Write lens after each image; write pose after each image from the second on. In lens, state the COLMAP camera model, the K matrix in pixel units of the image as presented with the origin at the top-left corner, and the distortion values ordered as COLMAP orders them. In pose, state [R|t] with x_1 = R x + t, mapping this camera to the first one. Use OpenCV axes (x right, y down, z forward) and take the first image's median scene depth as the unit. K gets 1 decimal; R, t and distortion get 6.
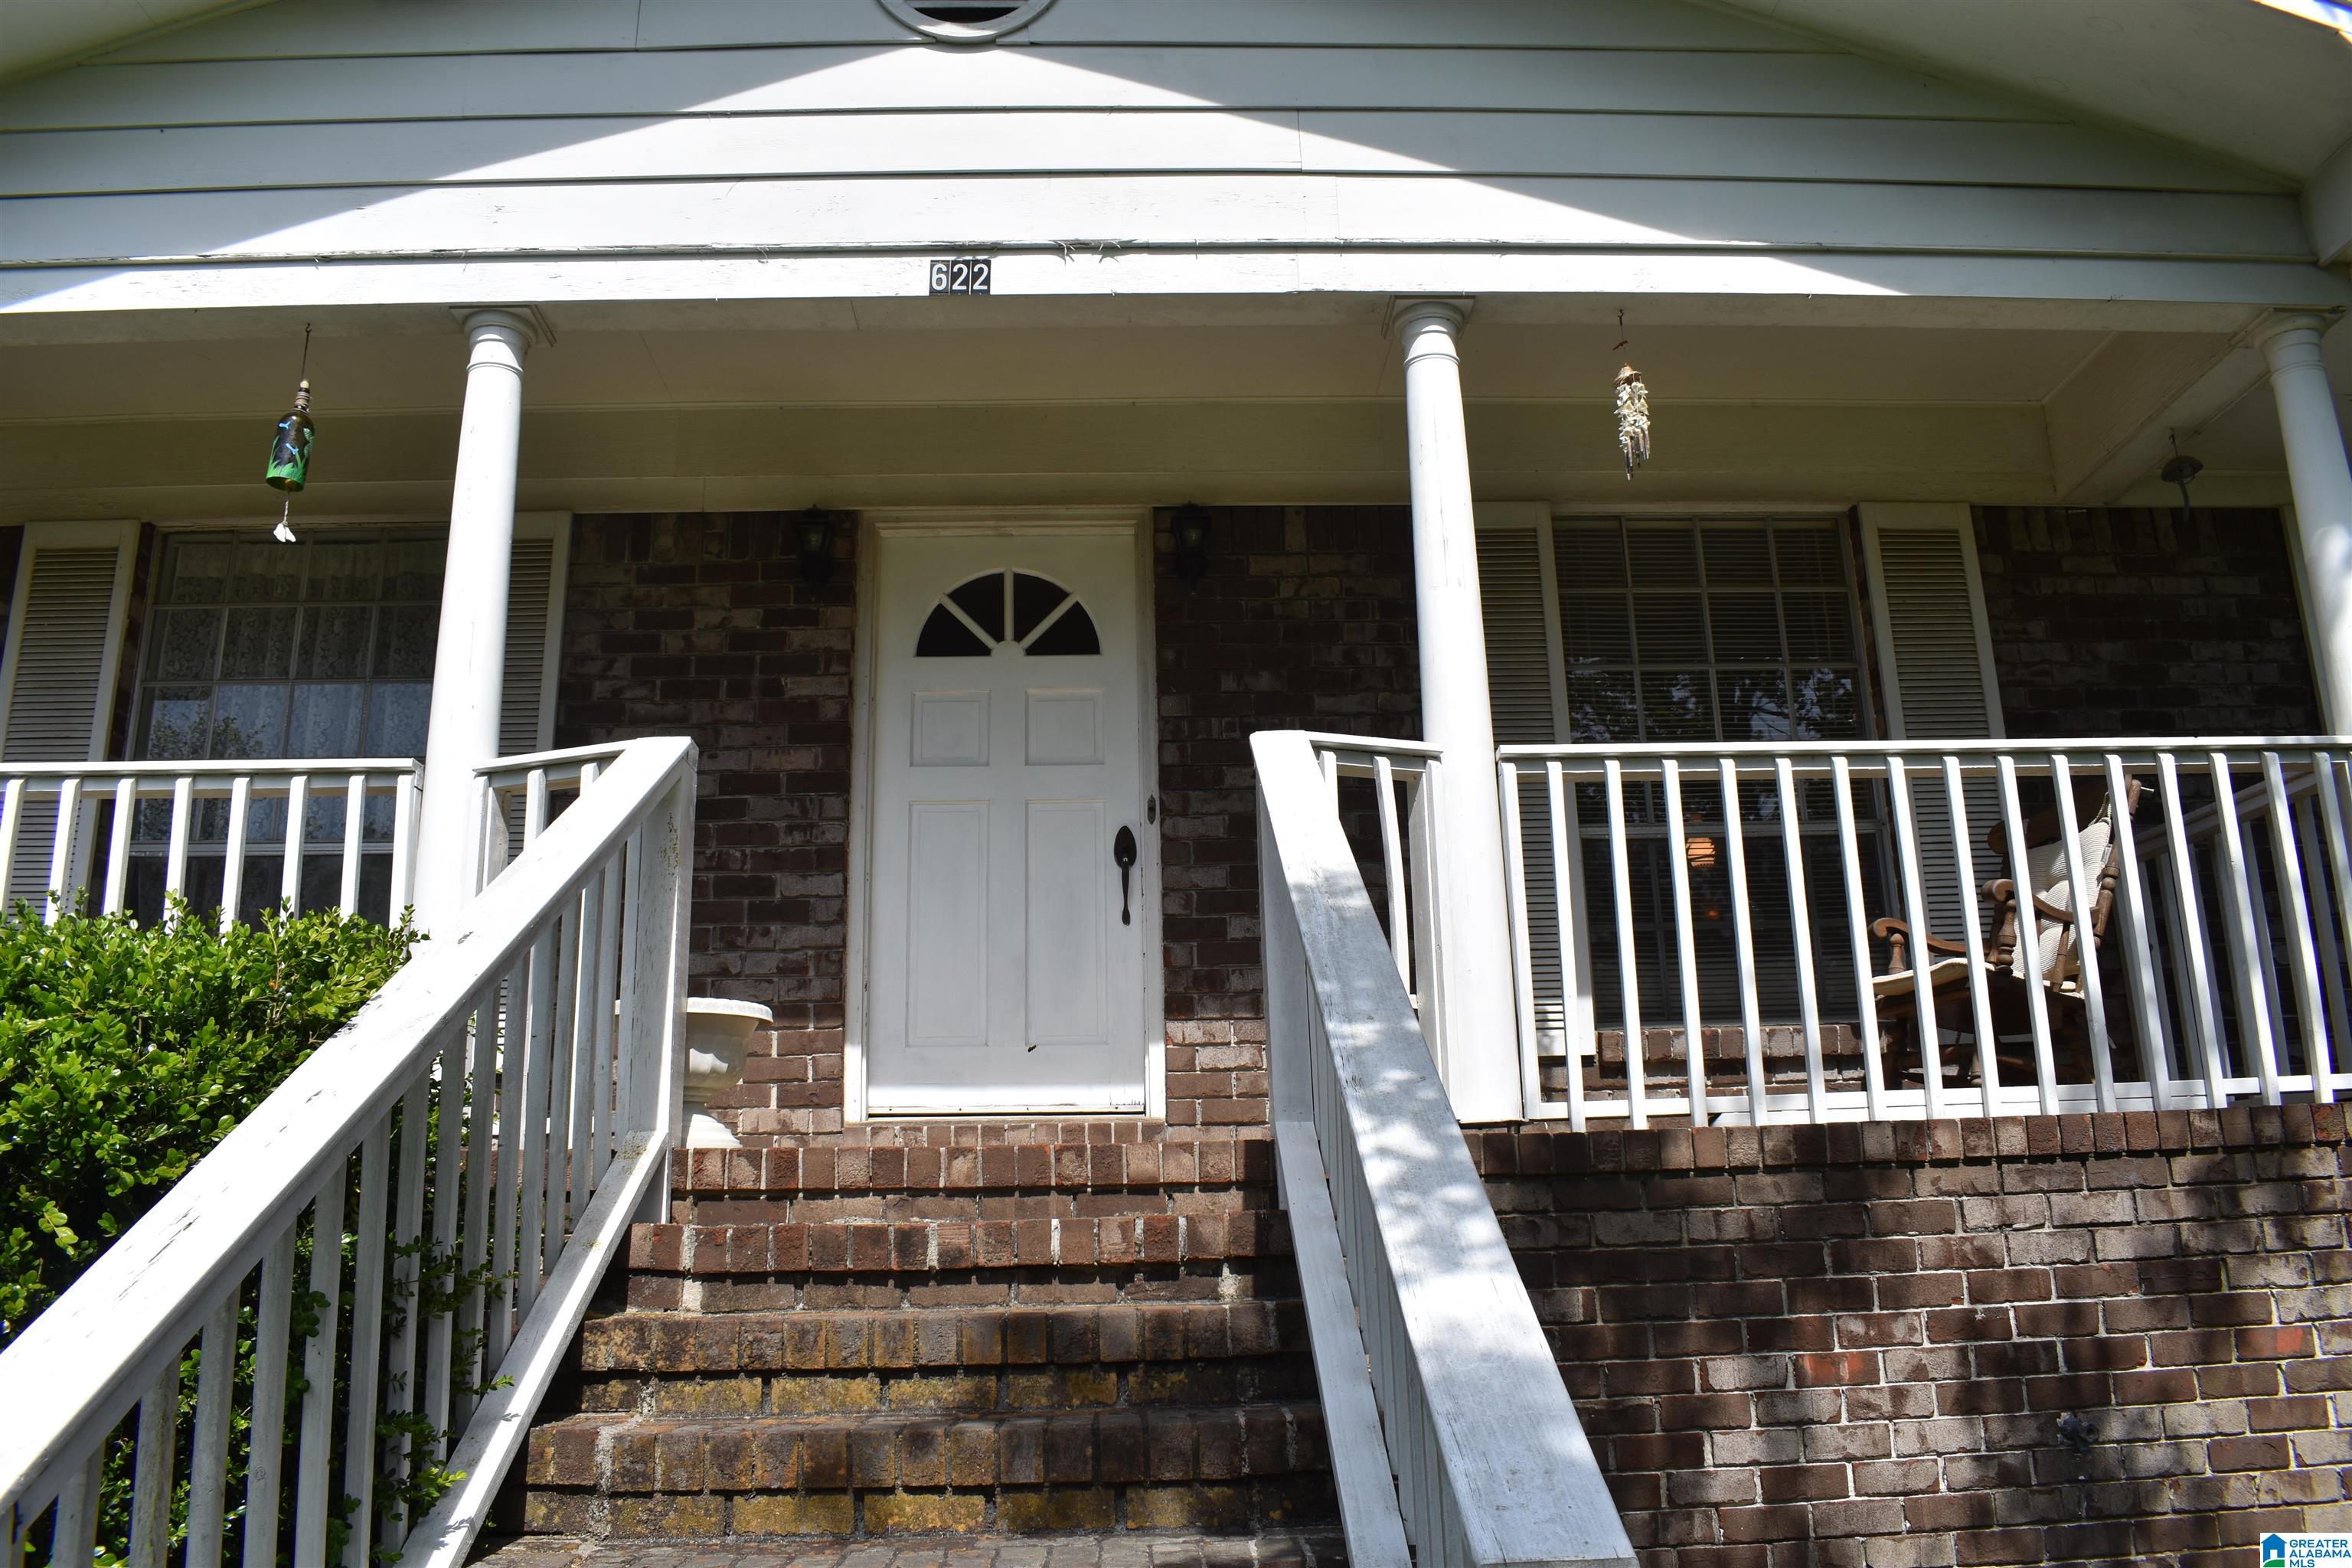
lens RADIAL K [[1800.2, 0, 1176.0], [0, 1800.2, 784.0], [0, 0, 1]] dist [-0.092921, 0.014099]
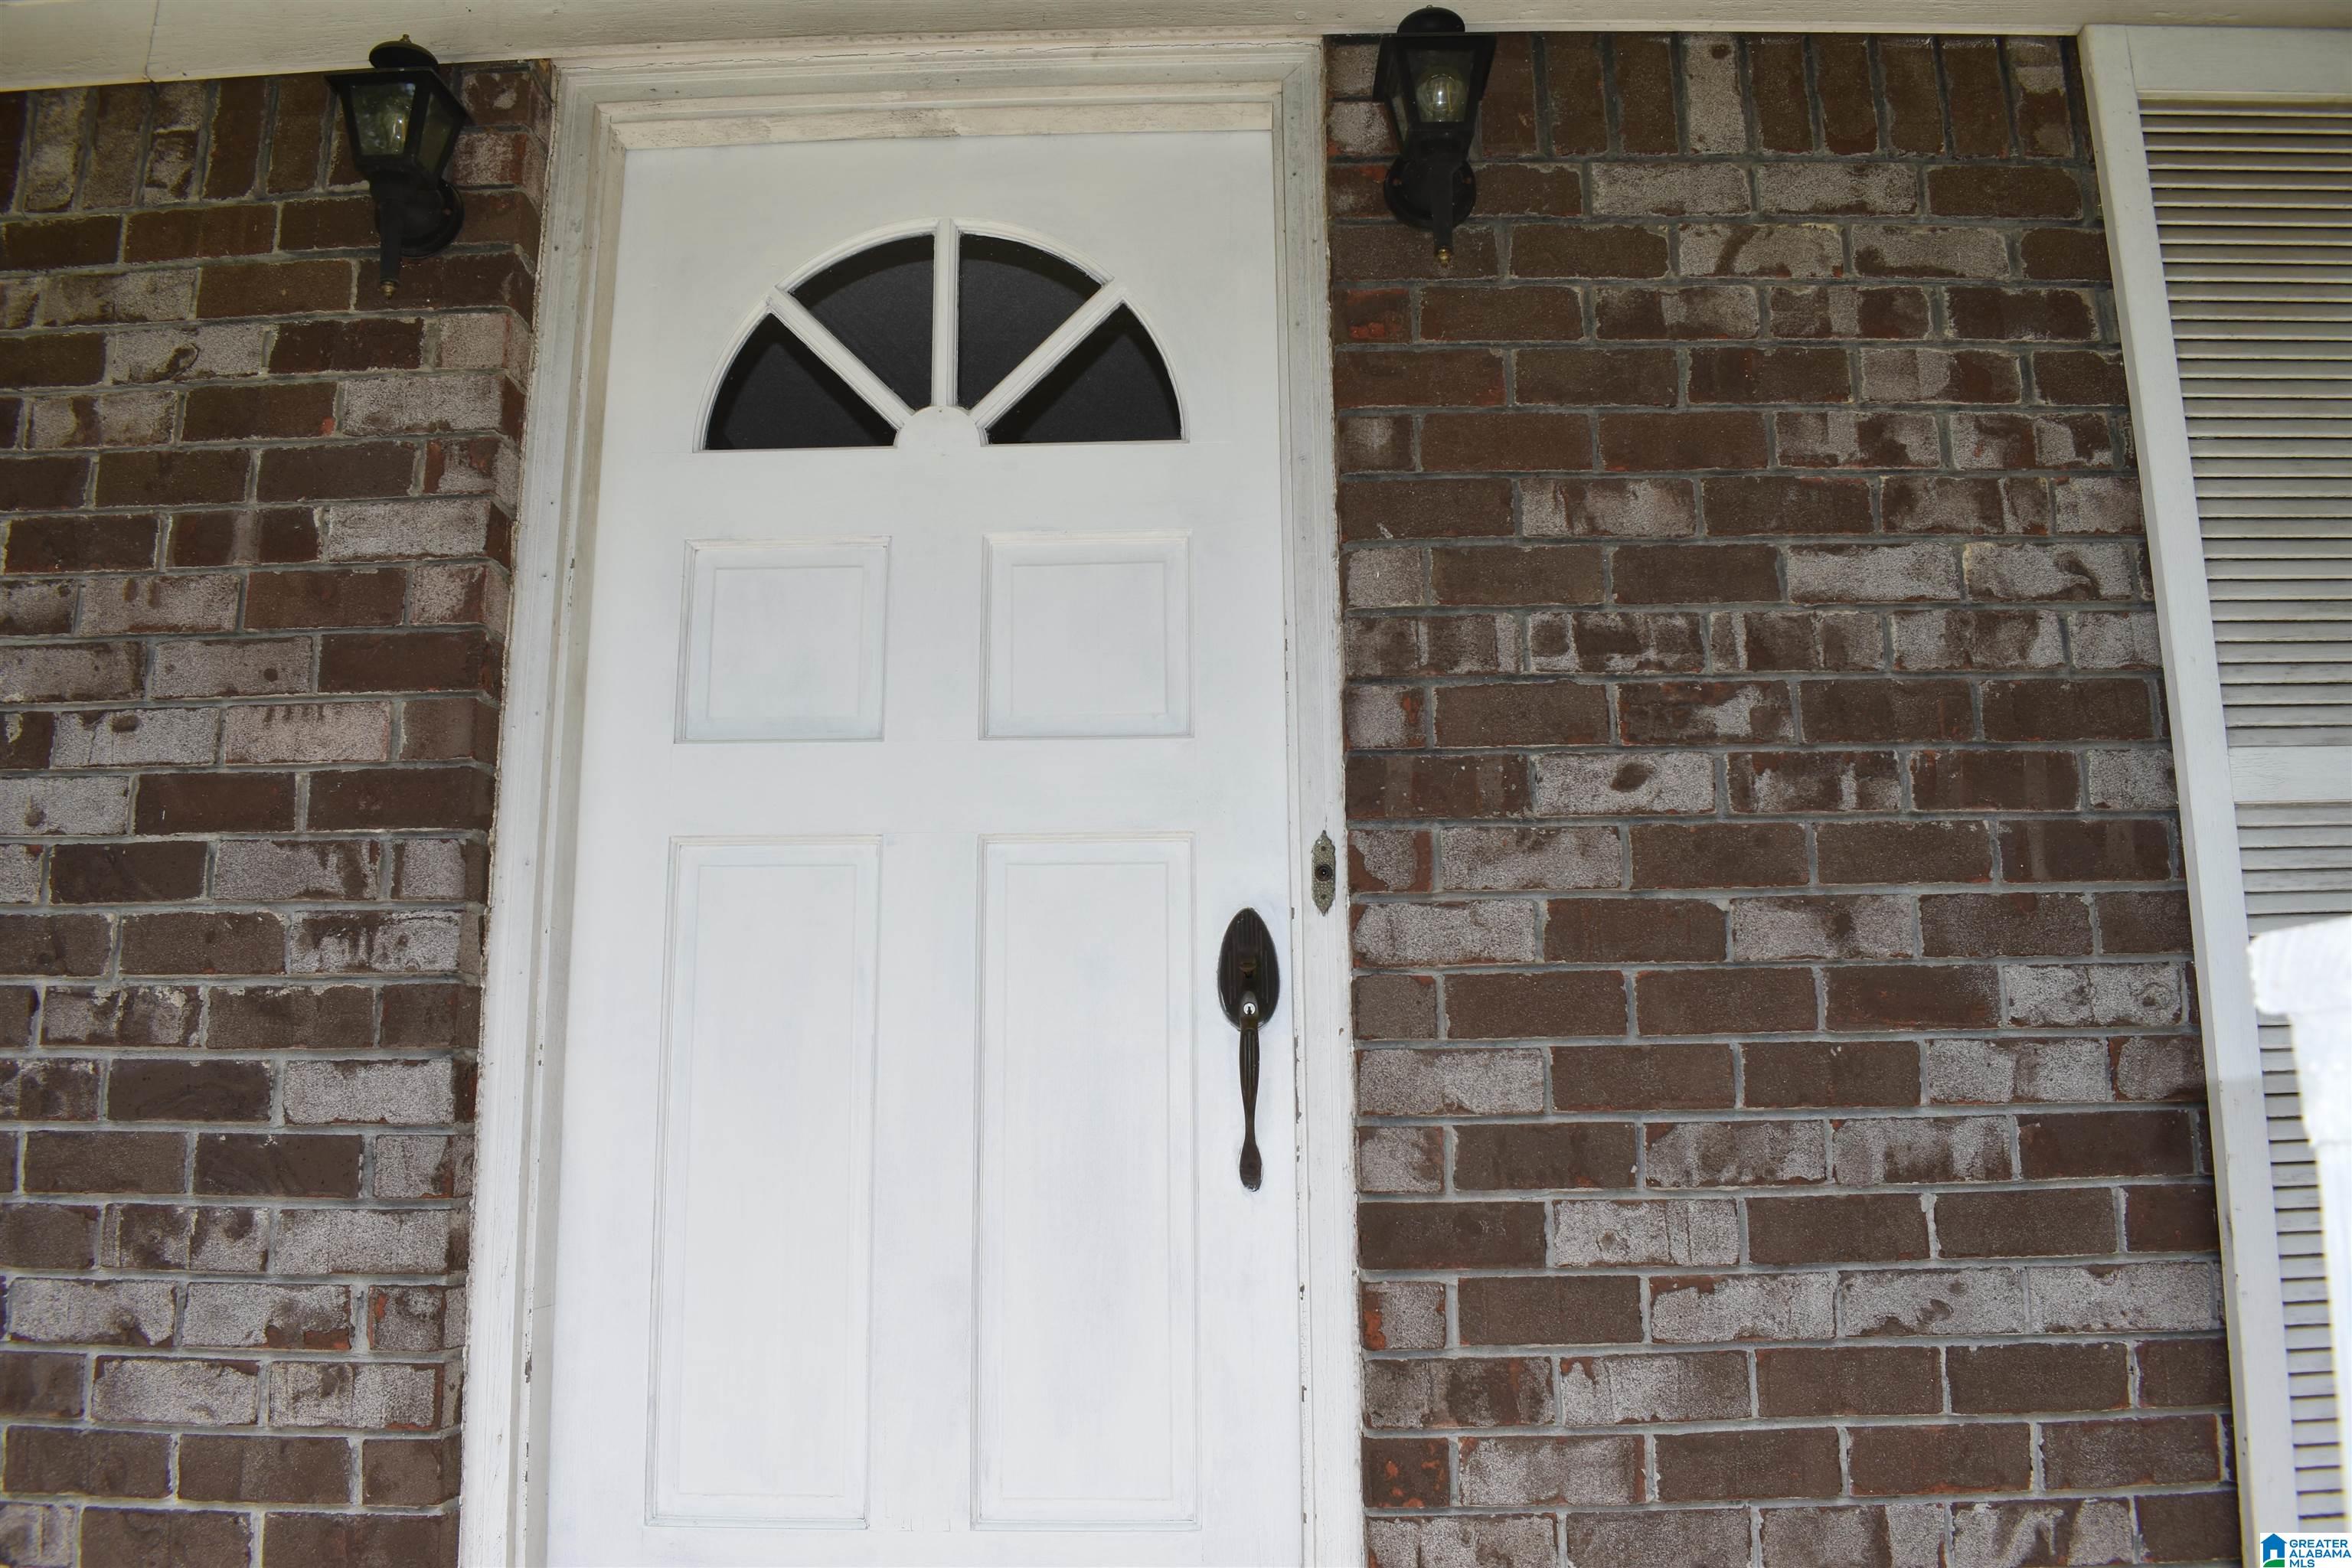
lens RADIAL K [[1800.2, 0, 1176.0], [0, 1800.2, 784.0], [0, 0, 1]] dist [-0.092921, 0.014099]
pose [[0.998070, 0.004631, -0.061921, -0.020670], [0.000396, 0.996720, 0.080923, -0.031829], [0.062092, -0.080791, 0.994795, 0.645408]]
